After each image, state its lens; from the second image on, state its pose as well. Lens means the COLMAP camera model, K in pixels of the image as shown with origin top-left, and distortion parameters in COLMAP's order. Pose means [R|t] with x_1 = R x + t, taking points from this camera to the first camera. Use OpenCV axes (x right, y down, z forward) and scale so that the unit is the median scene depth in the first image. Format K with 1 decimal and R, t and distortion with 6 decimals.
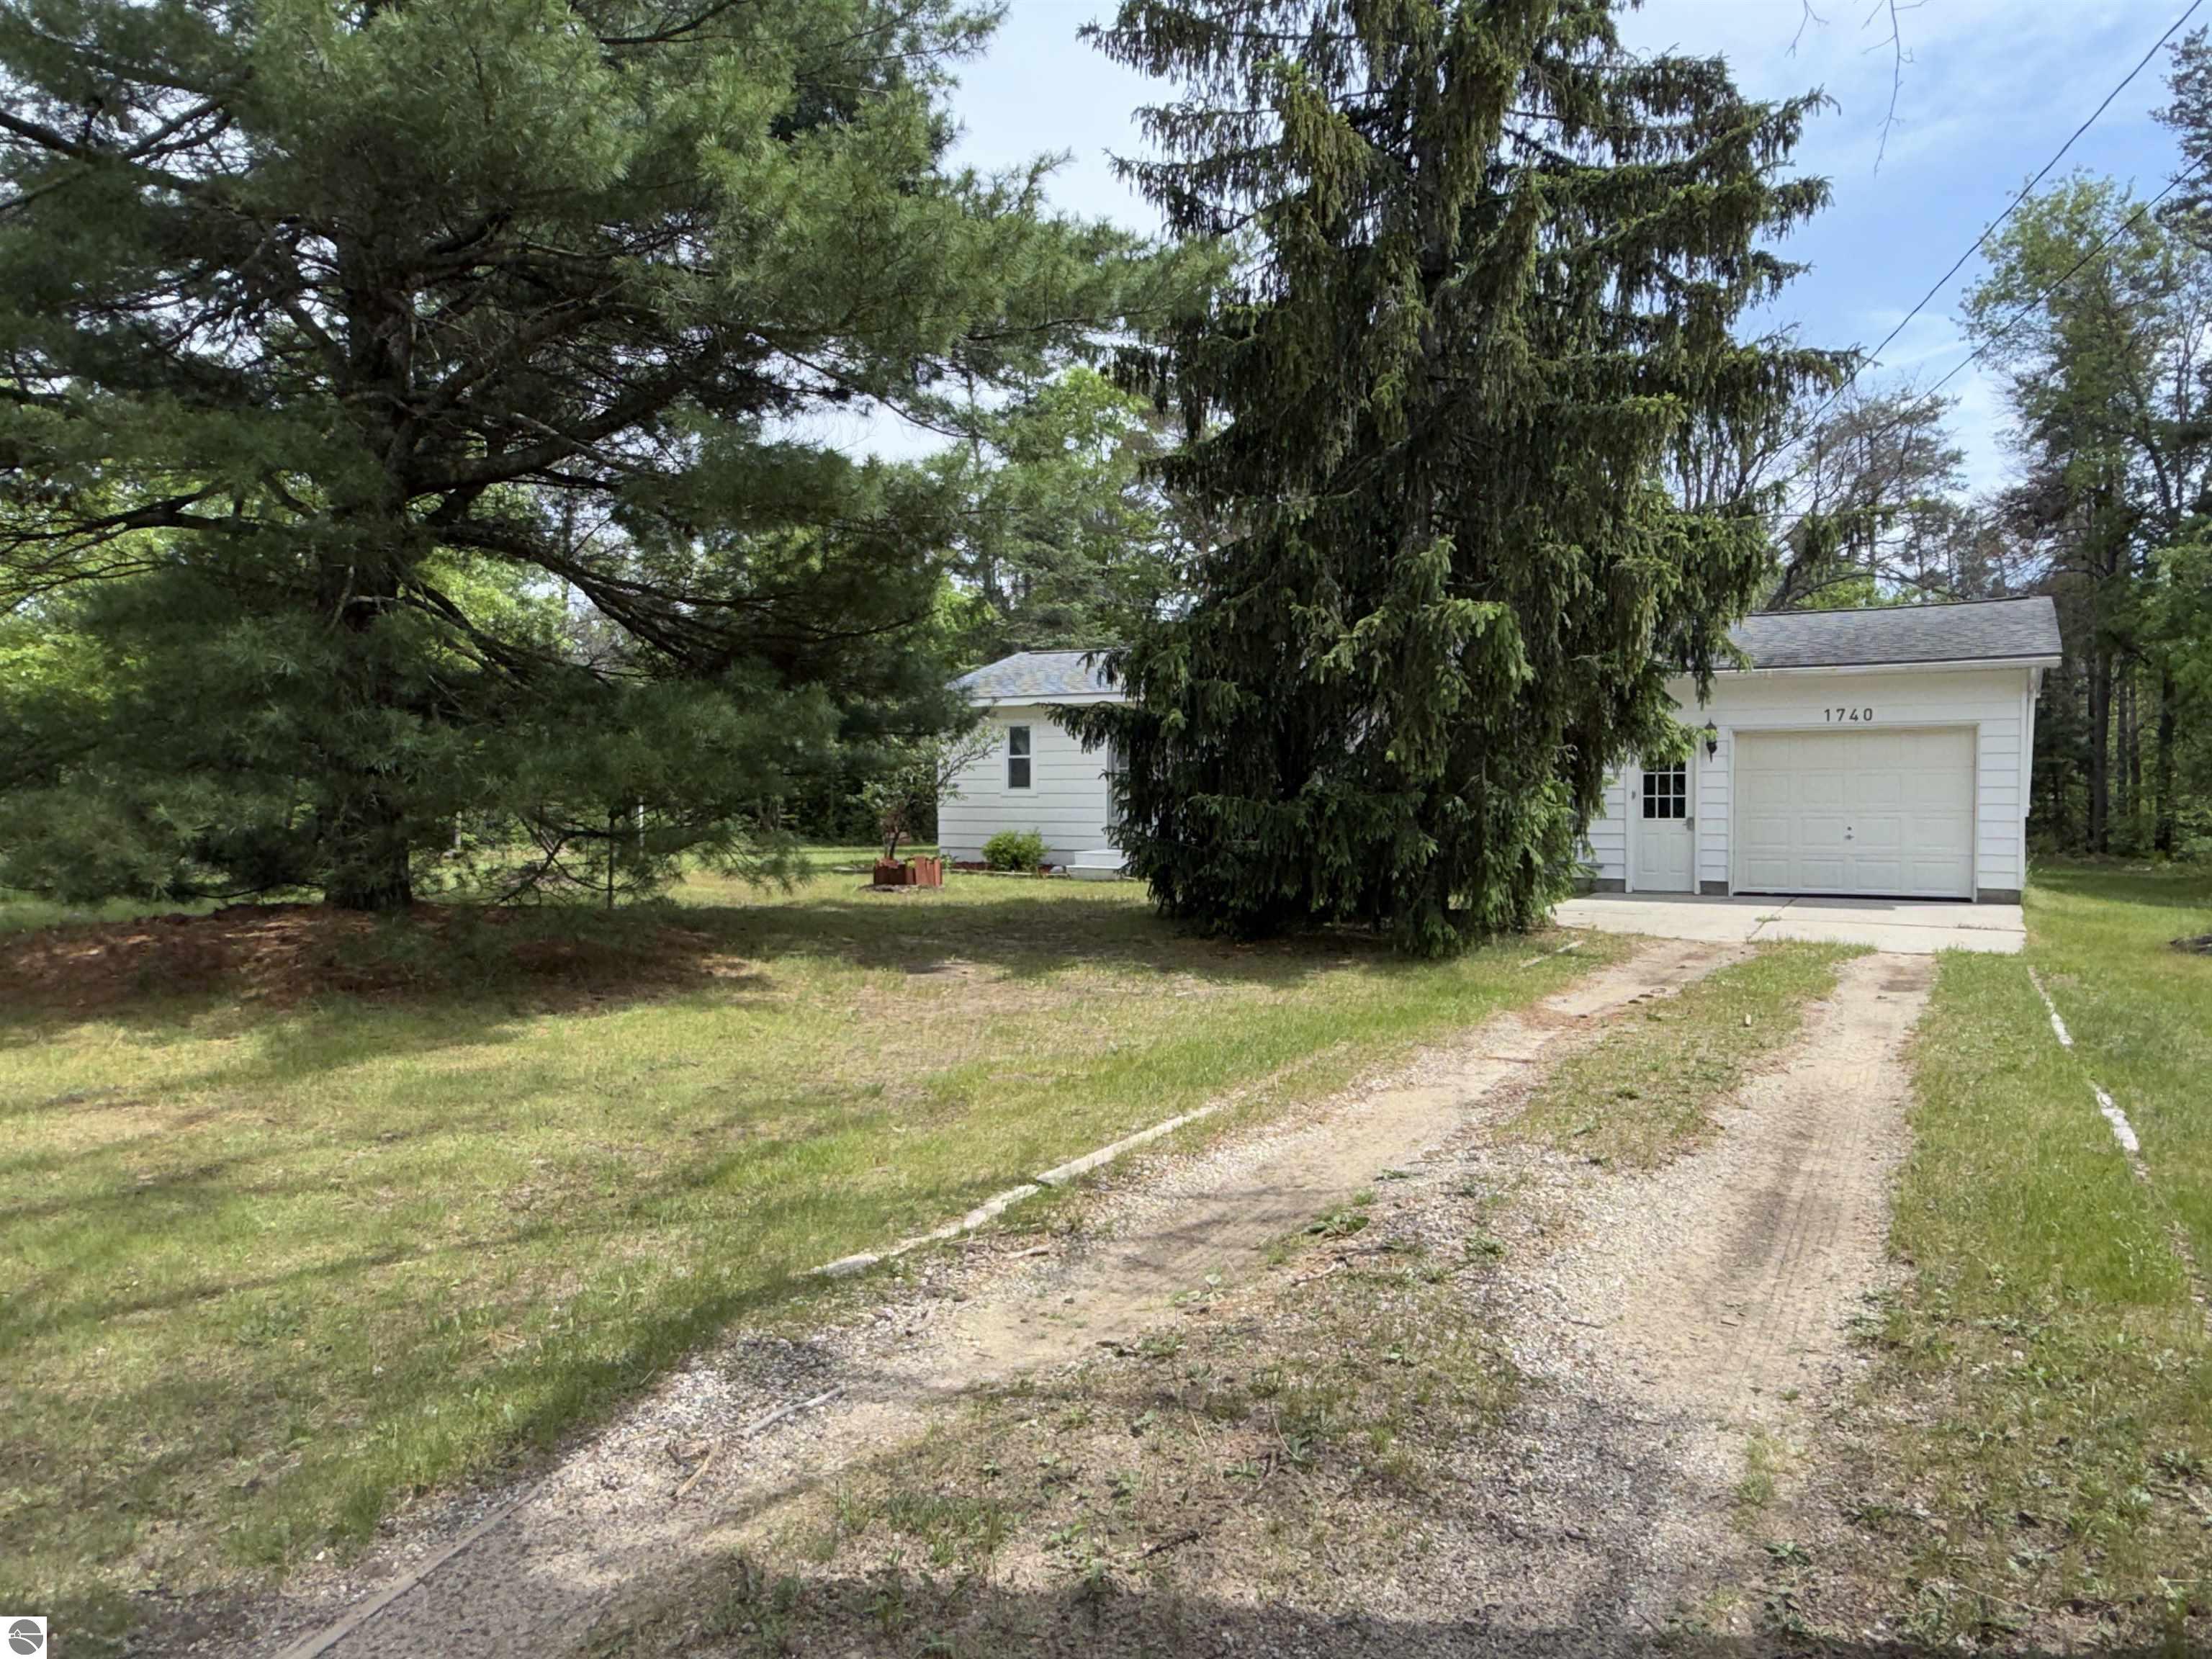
lens RADIAL K [[1438.8, 0, 1108.1], [0, 1438.8, 832.1], [0, 0, 1]] dist [0.000425, -0.000156]
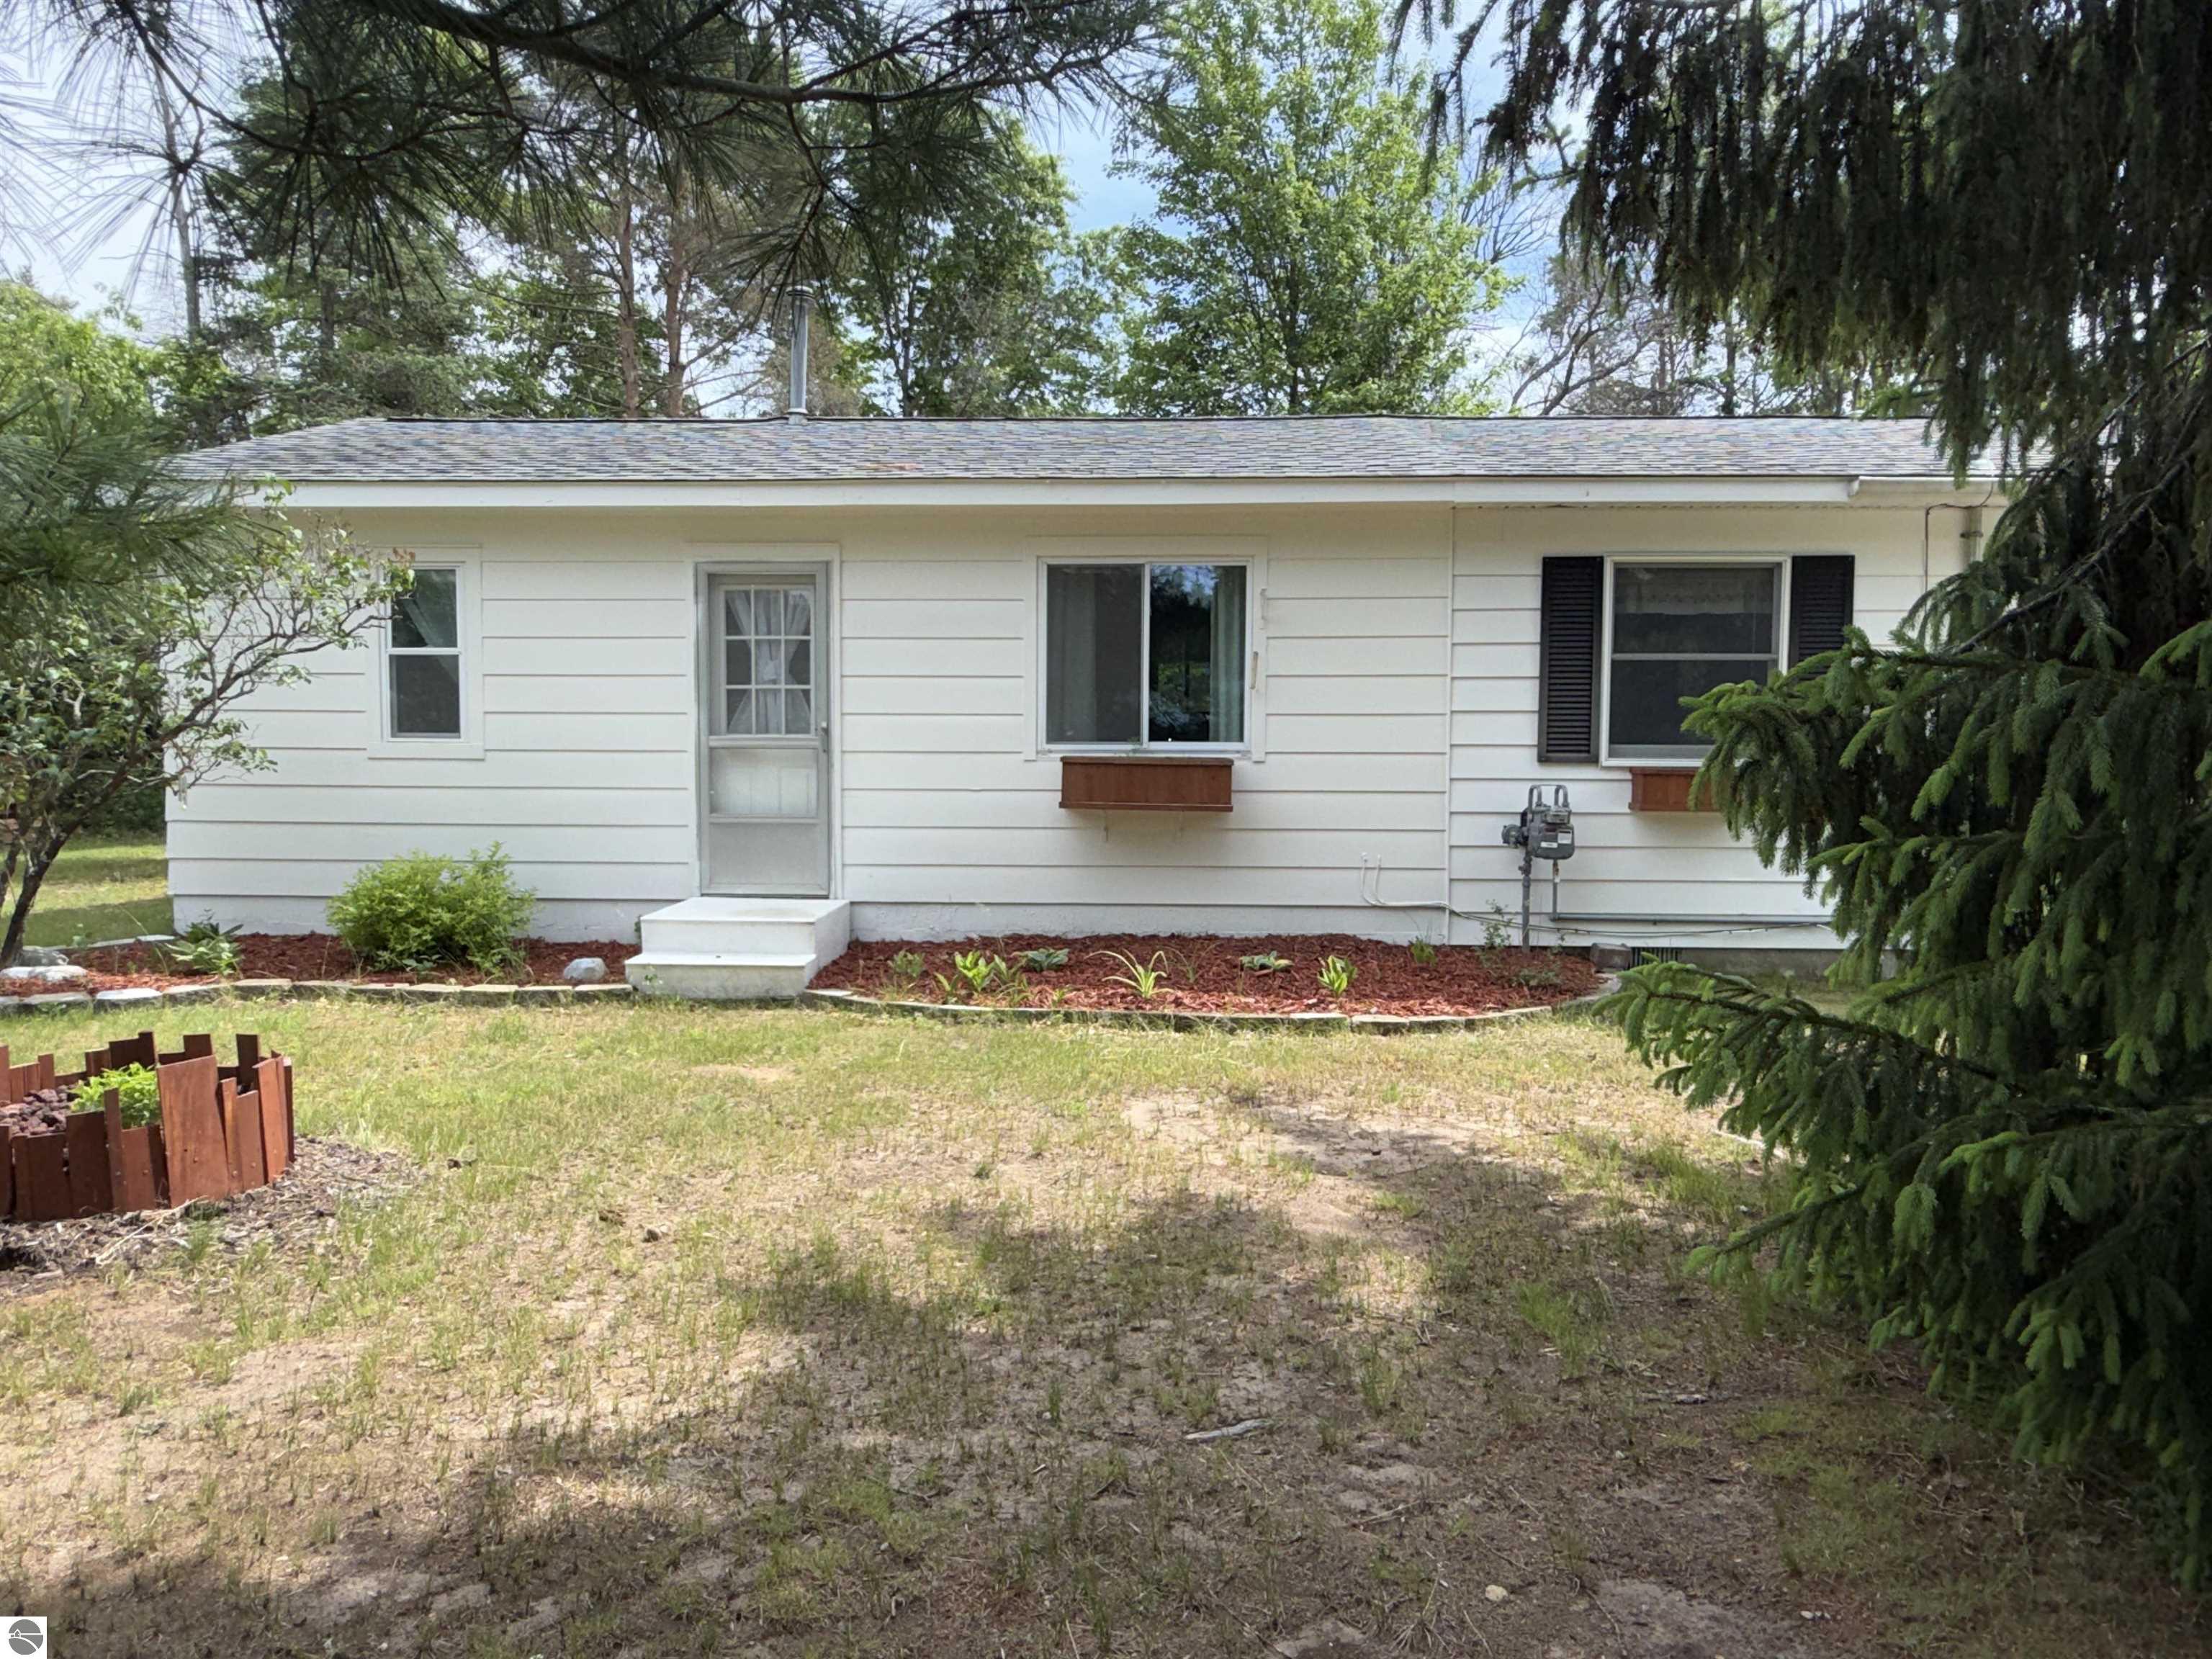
lens RADIAL K [[1438.8, 0, 1095.1], [0, 1438.8, 827.9], [0, 0, 1]] dist [0.000425, -0.000156]
pose [[0.874819, -0.024544, 0.483828, -0.091952], [0.007548, 0.999285, 0.037044, -0.019363], [-0.484391, -0.028755, 0.874379, 0.590918]]
